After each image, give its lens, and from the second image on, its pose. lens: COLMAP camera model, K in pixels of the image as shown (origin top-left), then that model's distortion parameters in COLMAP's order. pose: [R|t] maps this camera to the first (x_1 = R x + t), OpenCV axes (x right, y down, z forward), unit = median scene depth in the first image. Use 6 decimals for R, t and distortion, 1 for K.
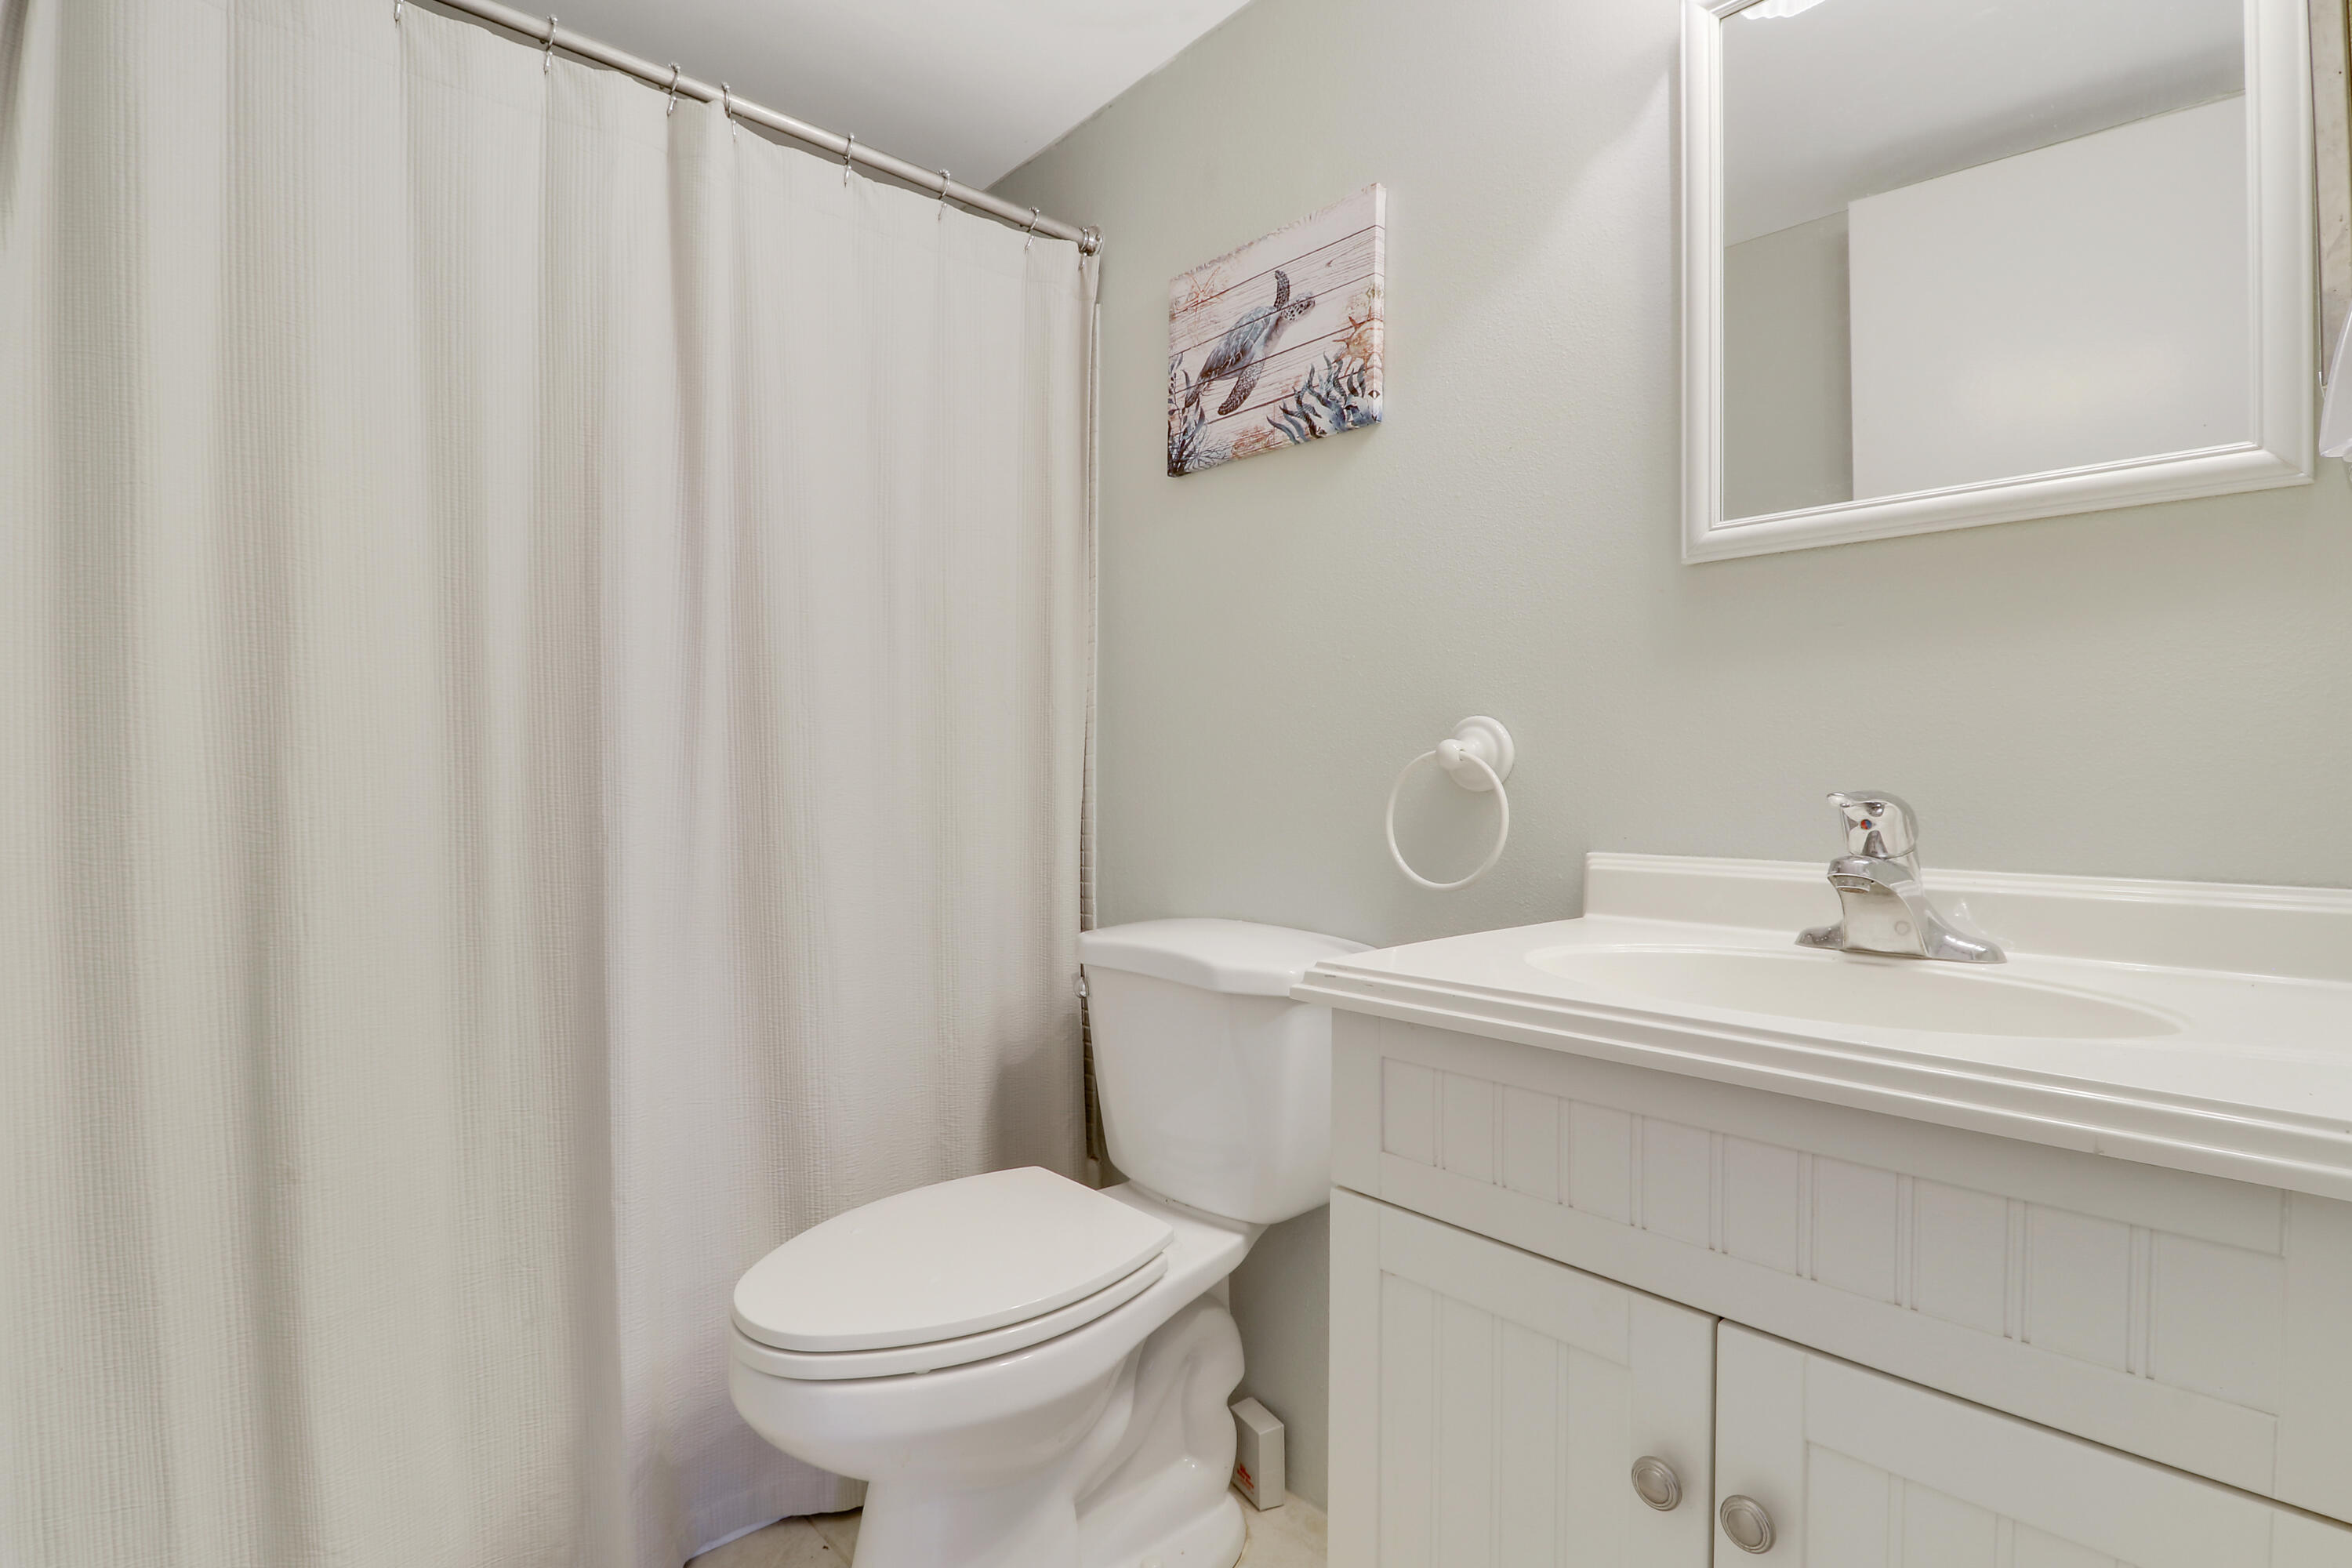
lens RADIAL K [[1121.7, 0, 1176.0], [0, 1121.7, 784.0], [0, 0, 1]] dist [-0.001234, -0.000270]
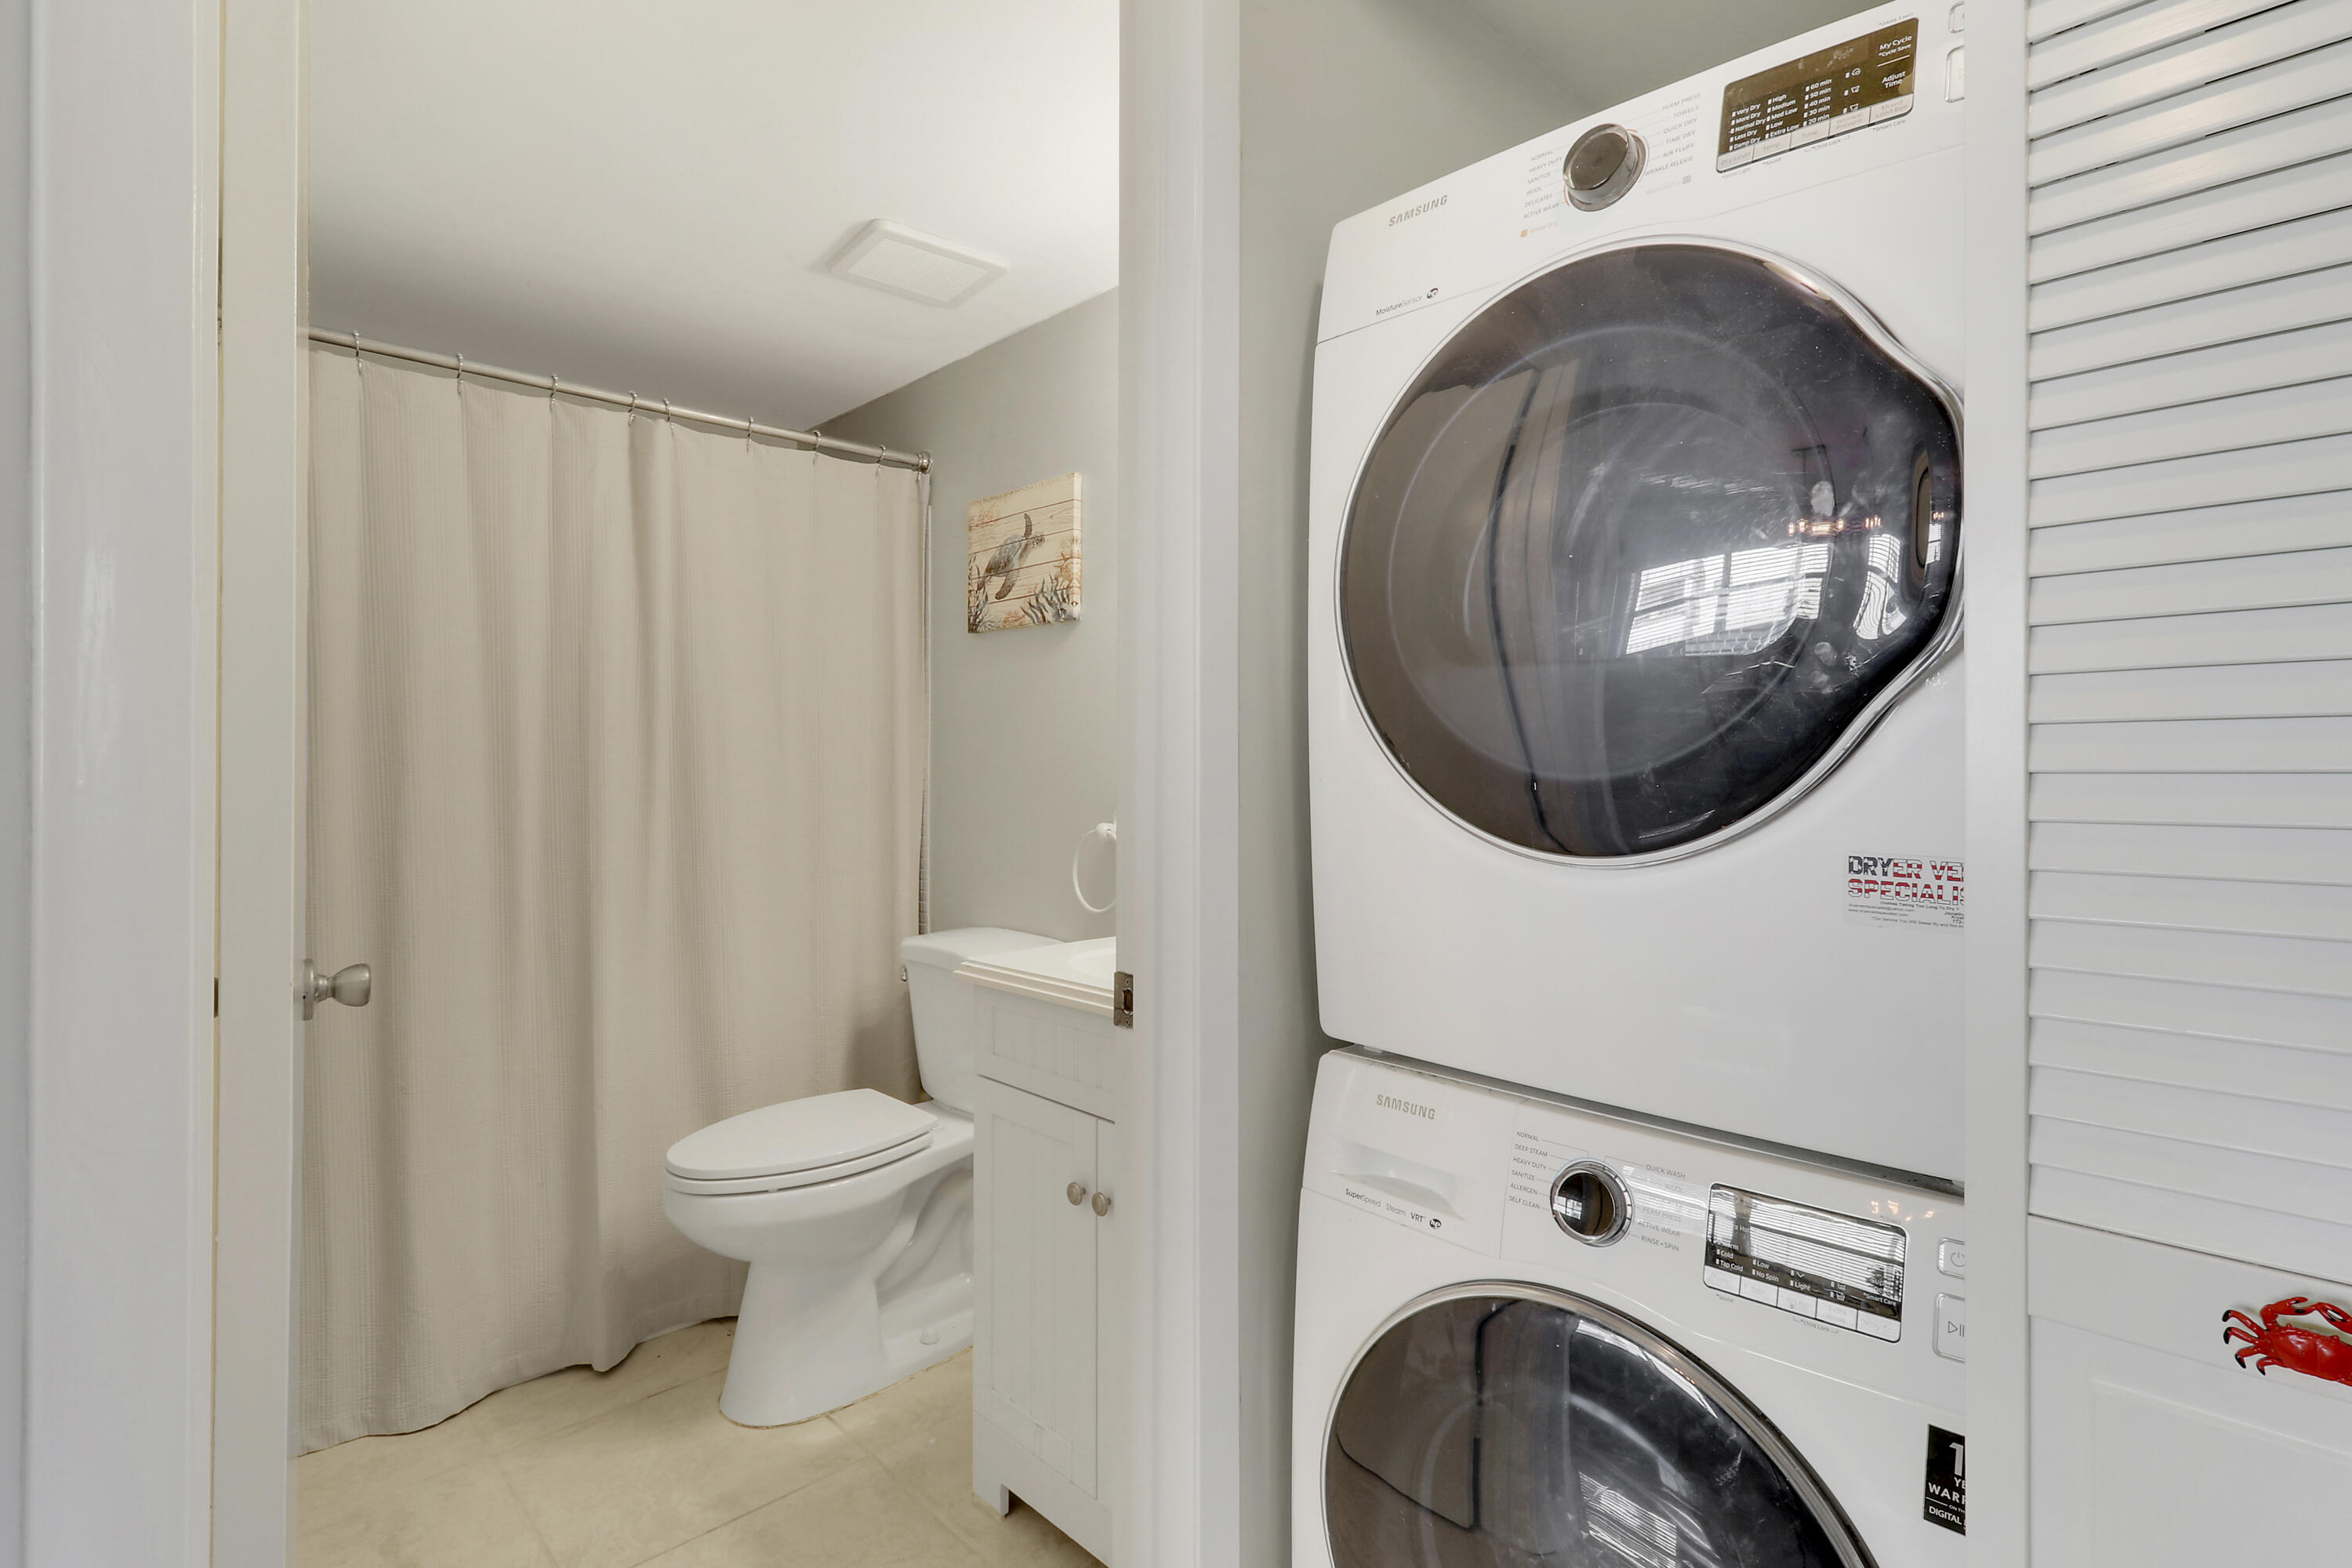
lens RADIAL K [[1171.5, 0, 1172.6], [0, 1171.5, 752.8], [0, 0, 1]] dist [0.050724, -0.000058]
pose [[0.999988, -0.004901, 0.000721, 0.293650], [0.004907, 0.999954, -0.008265, -0.109864], [-0.000680, 0.008268, 0.999966, -0.638732]]
